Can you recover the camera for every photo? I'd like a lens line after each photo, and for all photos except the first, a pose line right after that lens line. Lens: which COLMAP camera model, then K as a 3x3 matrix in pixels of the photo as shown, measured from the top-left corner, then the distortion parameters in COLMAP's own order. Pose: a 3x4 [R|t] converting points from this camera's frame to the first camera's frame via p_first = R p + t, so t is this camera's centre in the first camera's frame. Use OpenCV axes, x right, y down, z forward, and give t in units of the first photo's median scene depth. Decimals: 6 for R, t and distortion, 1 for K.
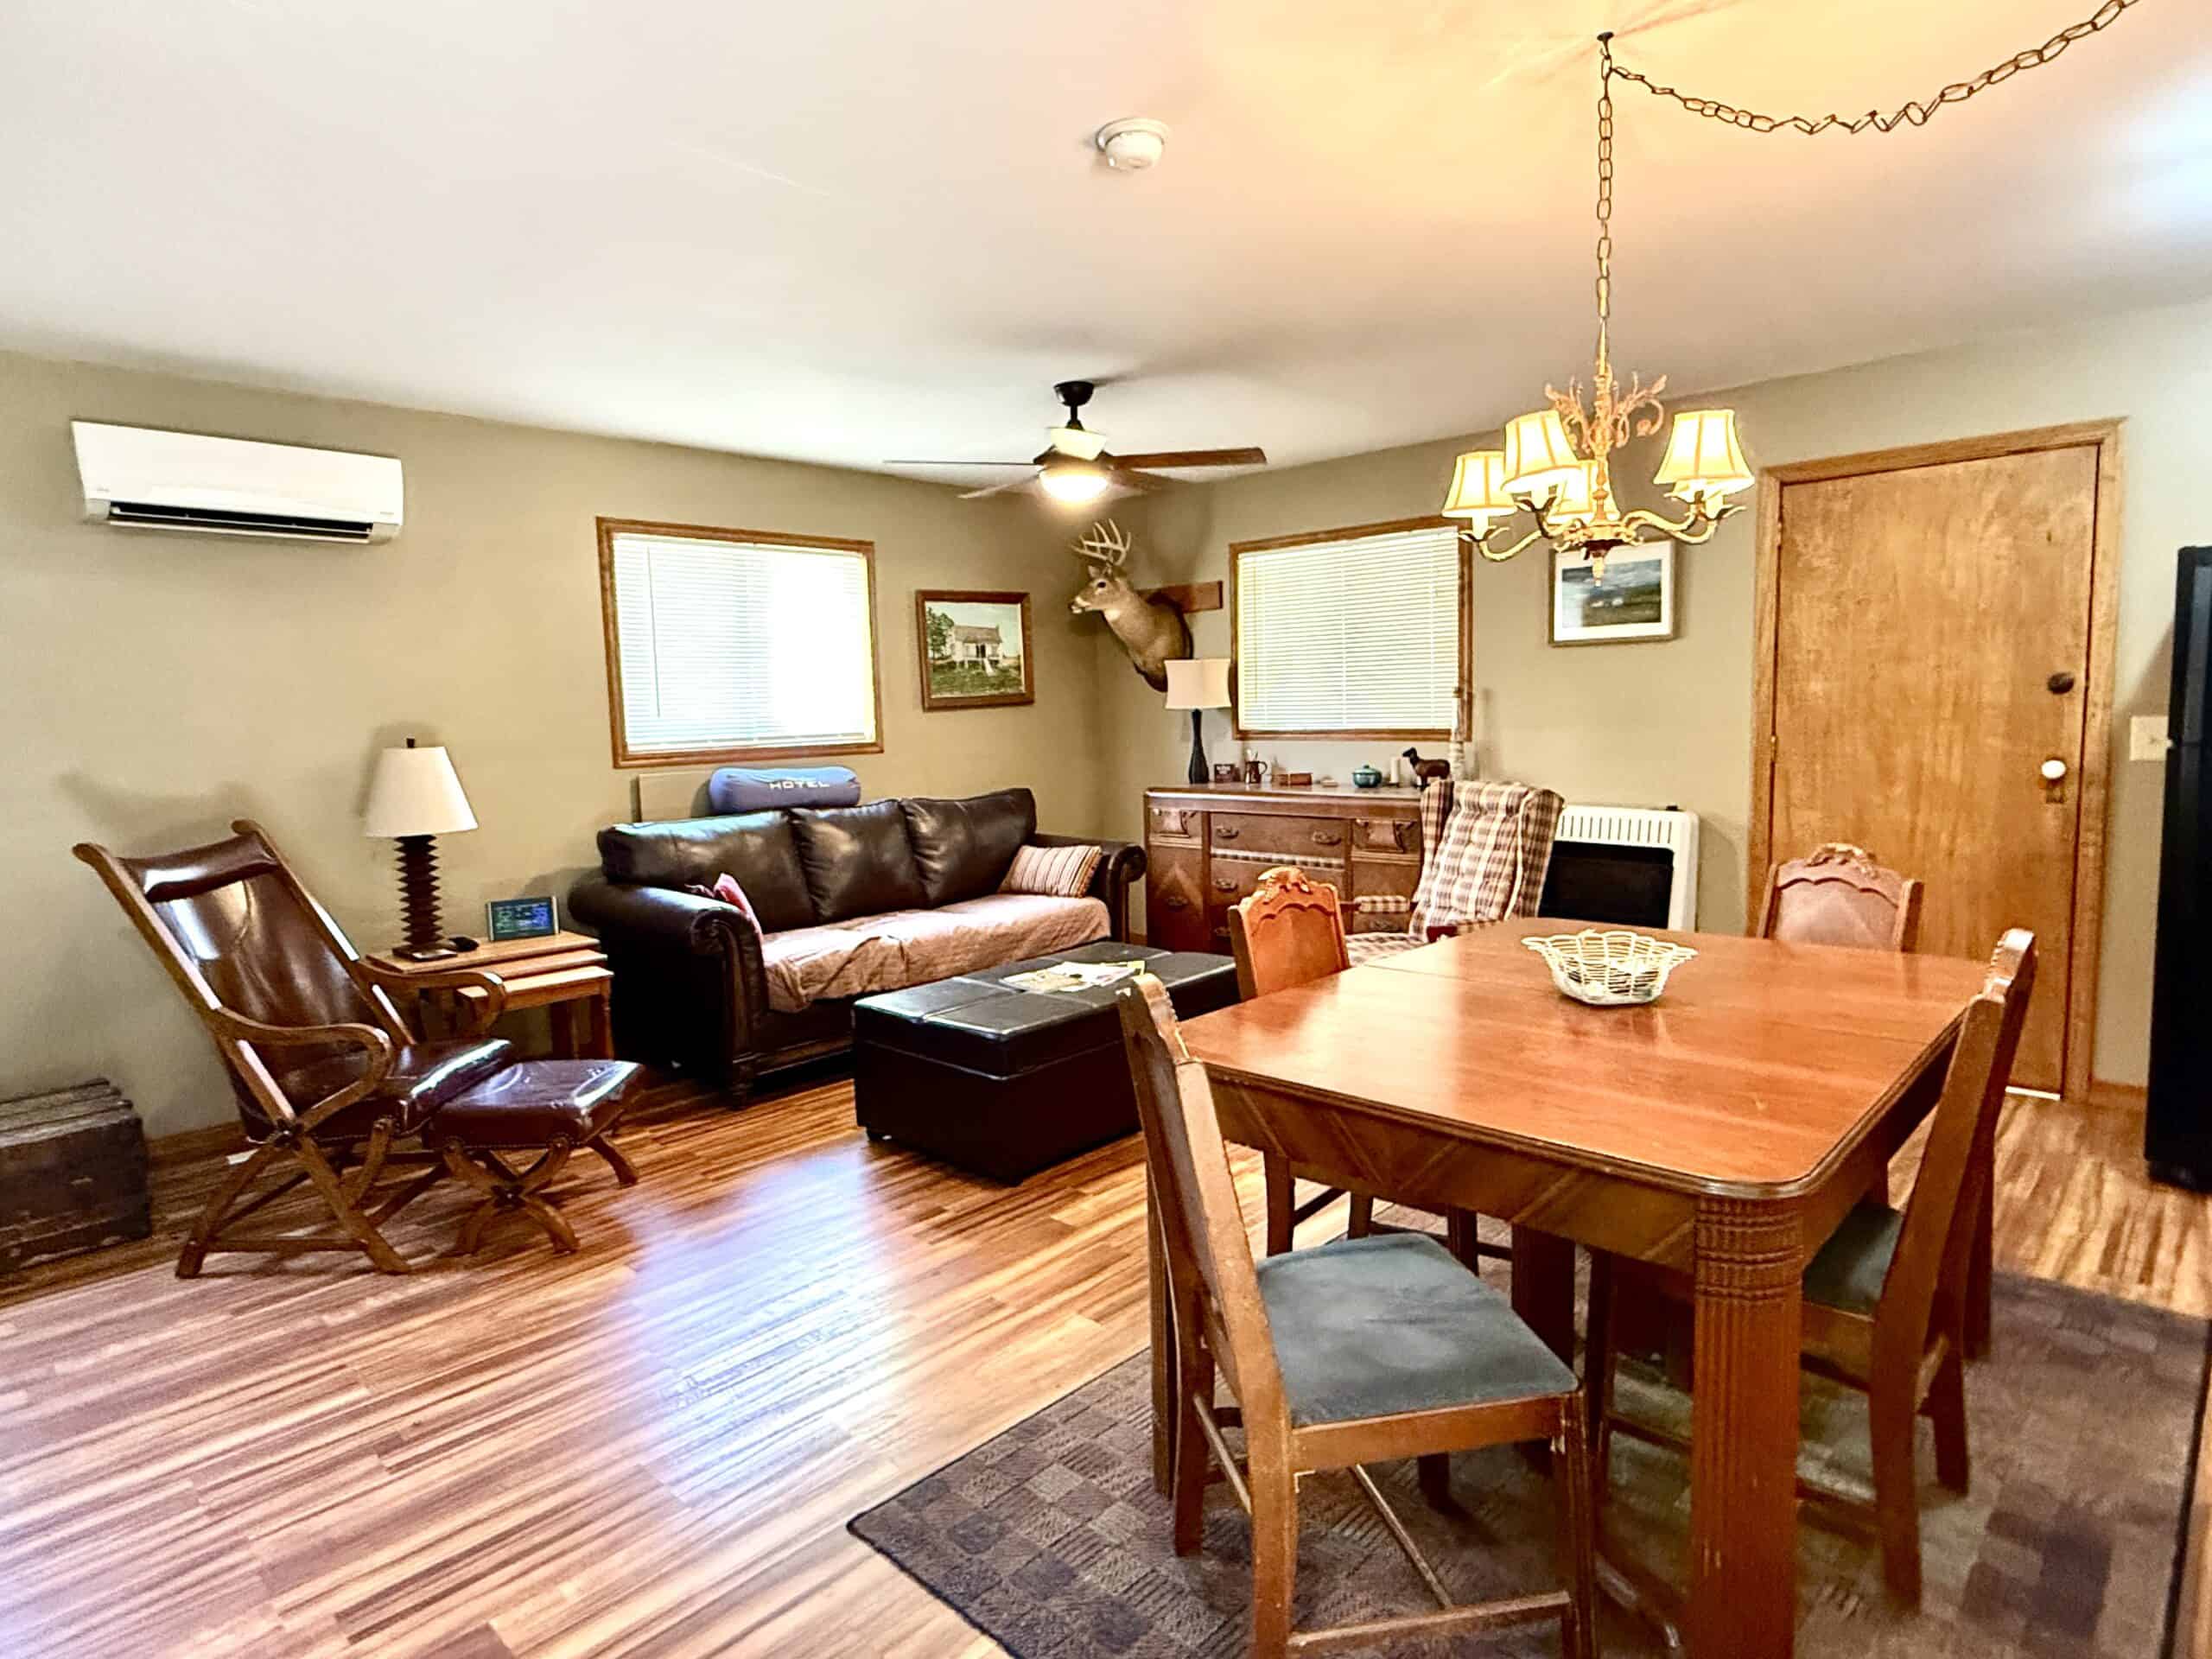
lens RADIAL K [[1208.0, 0, 1106.0], [0, 1208.0, 829.5], [0, 0, 1]] dist [-0.033437, 0.033219]
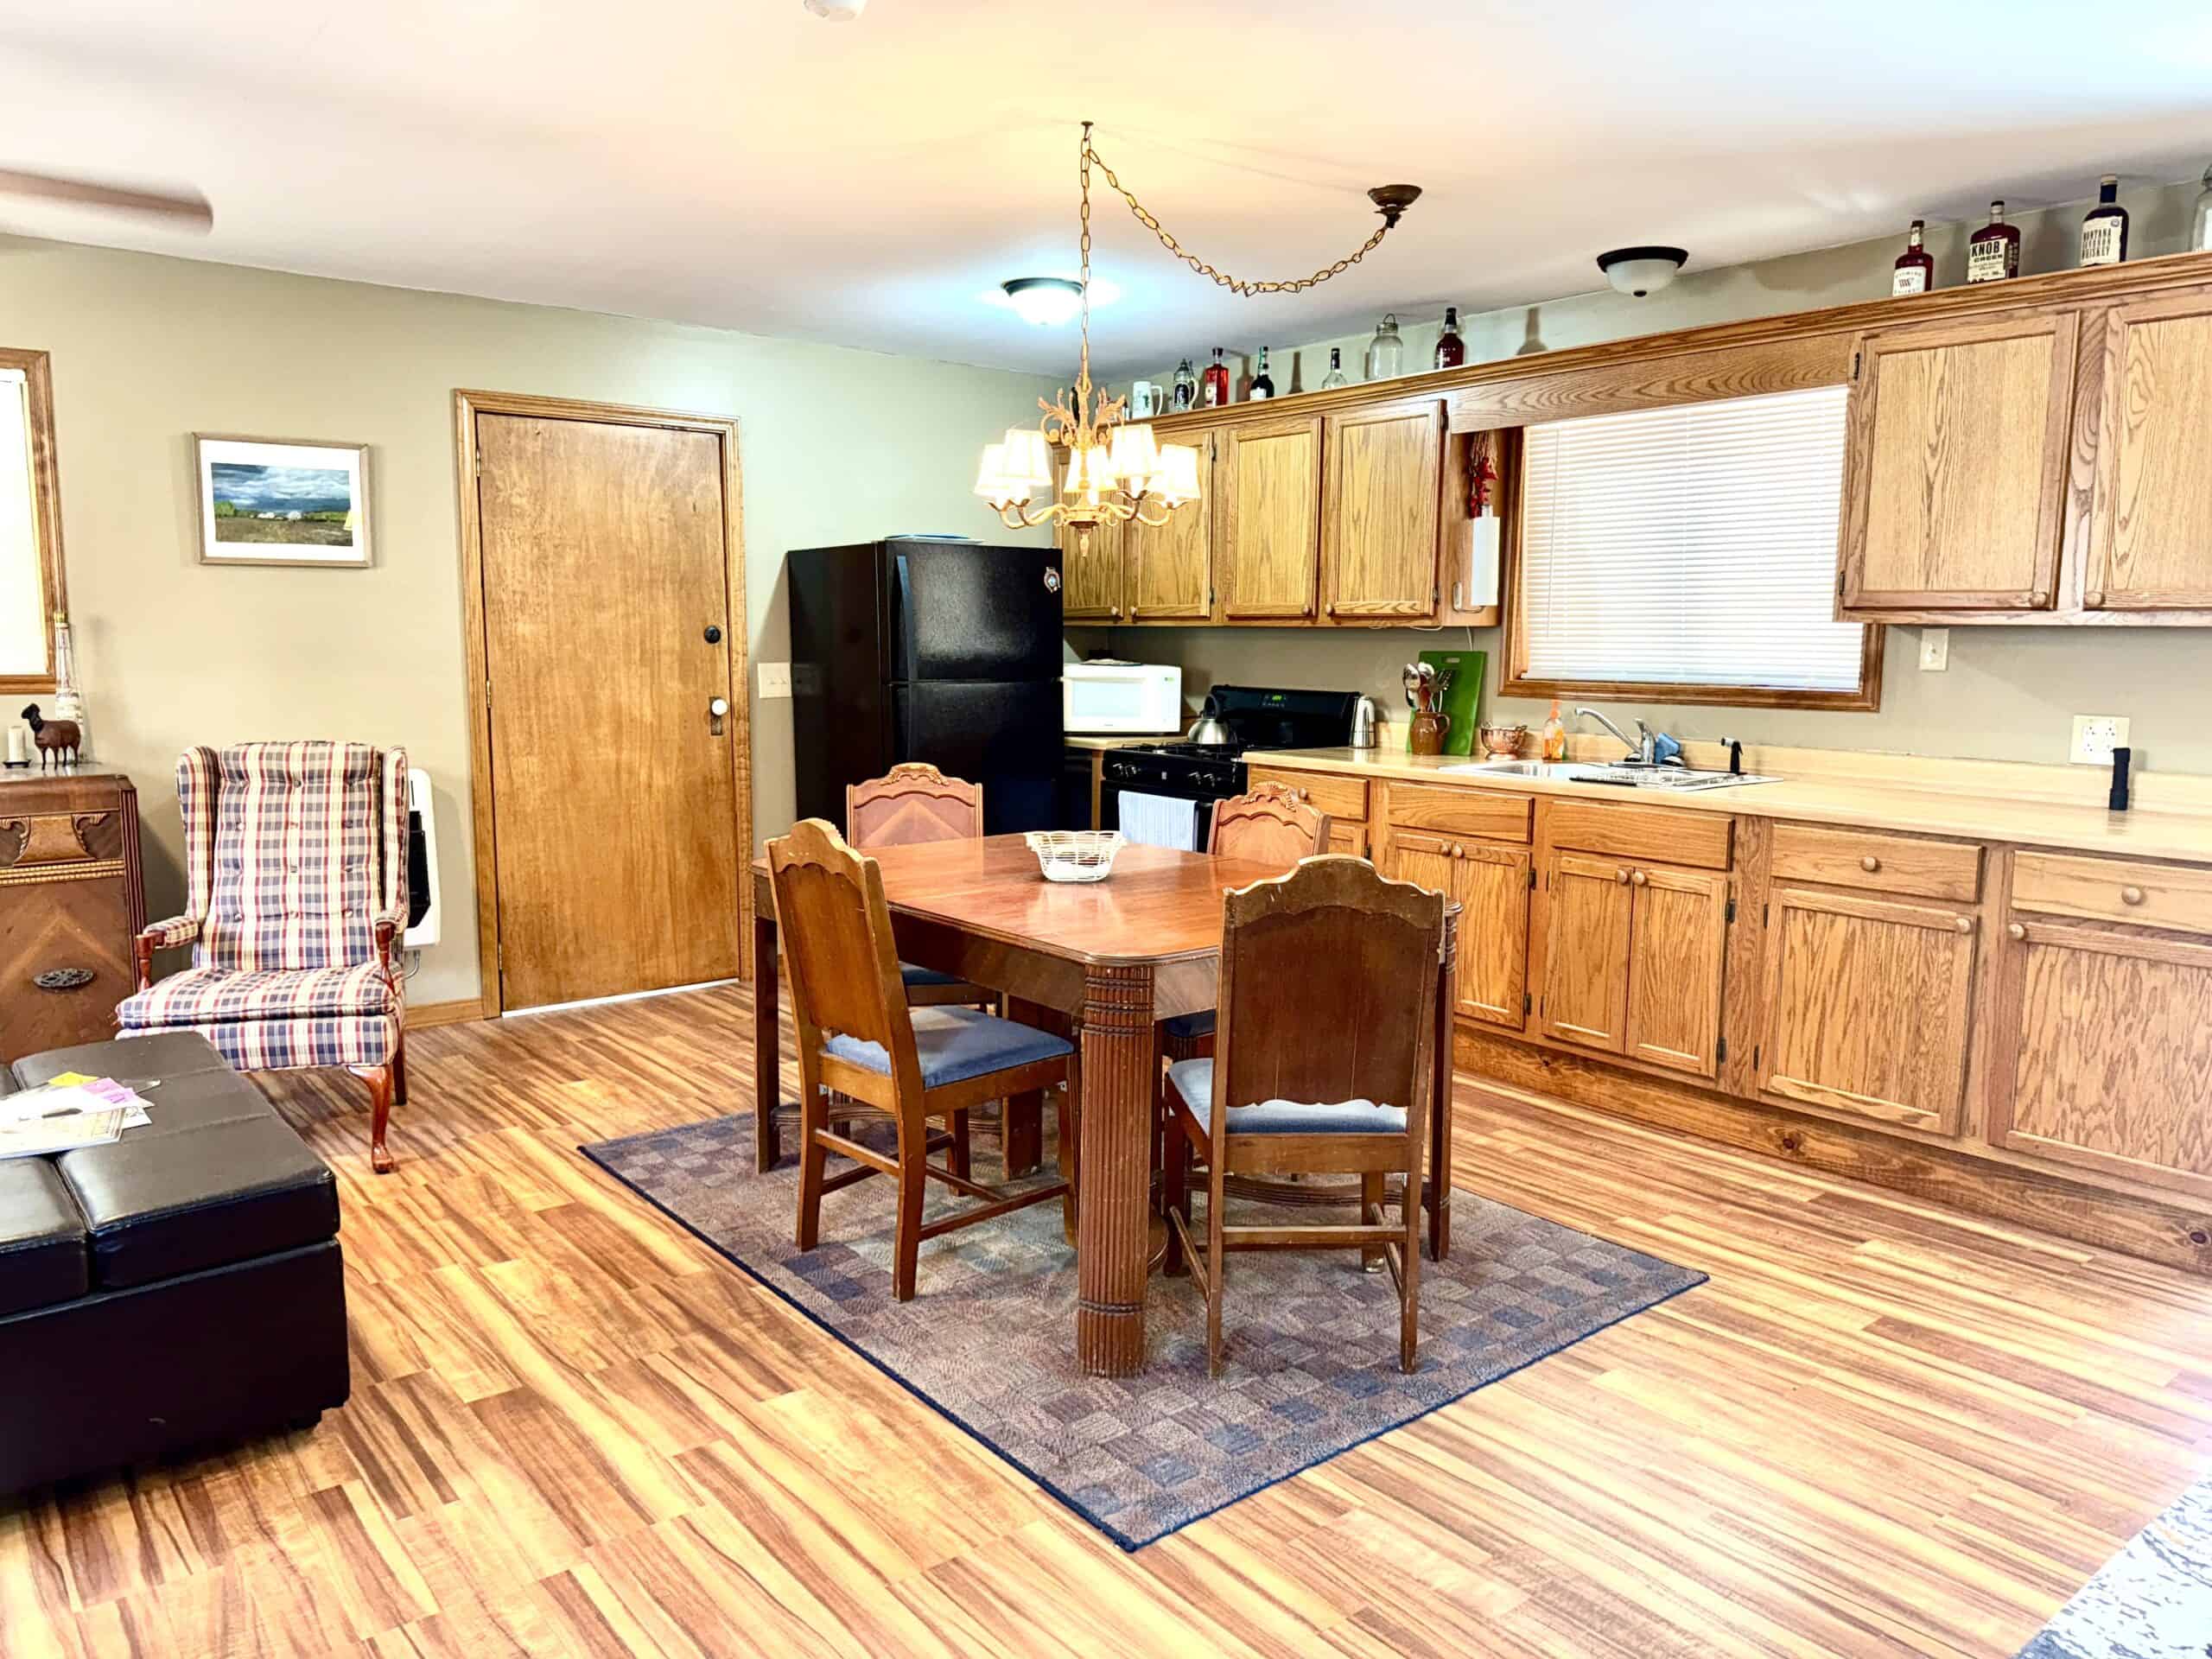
lens RADIAL K [[1566.1, 0, 1106.0], [0, 1566.1, 829.5], [0, 0, 1]] dist [-0.000082, -0.044063]
pose [[0.117492, -0.097031, 0.988322, -0.614908], [0.085964, 0.992473, 0.087219, -0.028117], [-0.989346, 0.074712, 0.124949, 0.385768]]
